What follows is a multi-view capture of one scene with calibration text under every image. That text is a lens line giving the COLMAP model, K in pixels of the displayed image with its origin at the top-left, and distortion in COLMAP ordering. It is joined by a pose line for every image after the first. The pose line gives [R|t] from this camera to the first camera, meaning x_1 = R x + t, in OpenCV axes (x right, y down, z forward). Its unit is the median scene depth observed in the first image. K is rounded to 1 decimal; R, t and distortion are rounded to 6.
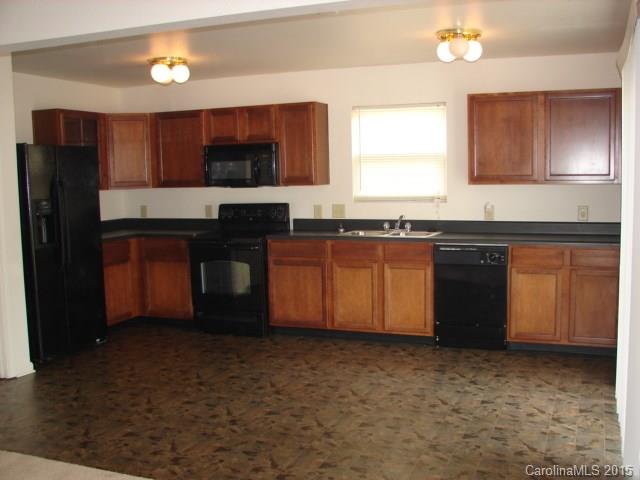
lens RADIAL K [[684.3, 0, 320.0], [0, 684.3, 240.0], [0, 0, 1]] dist [-0.149225, 0.021117]
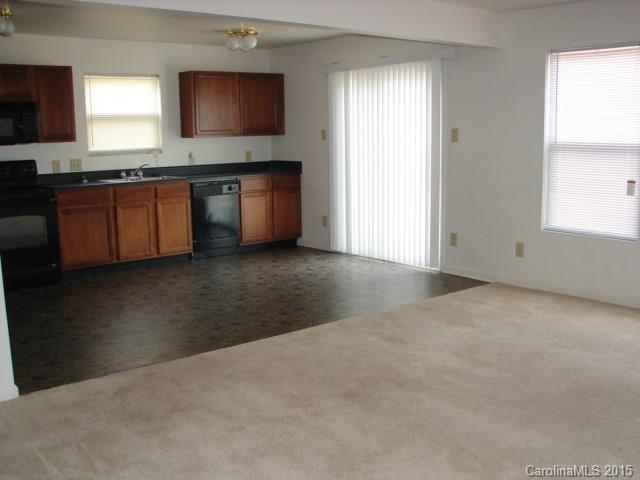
lens RADIAL K [[684.3, 0, 320.0], [0, 684.3, 240.0], [0, 0, 1]] dist [-0.149225, 0.021117]
pose [[0.489162, -0.130740, 0.862339, -0.791593], [0.089461, 0.991008, 0.099501, 0.006892], [-0.867593, 0.028474, 0.496459, 0.112840]]
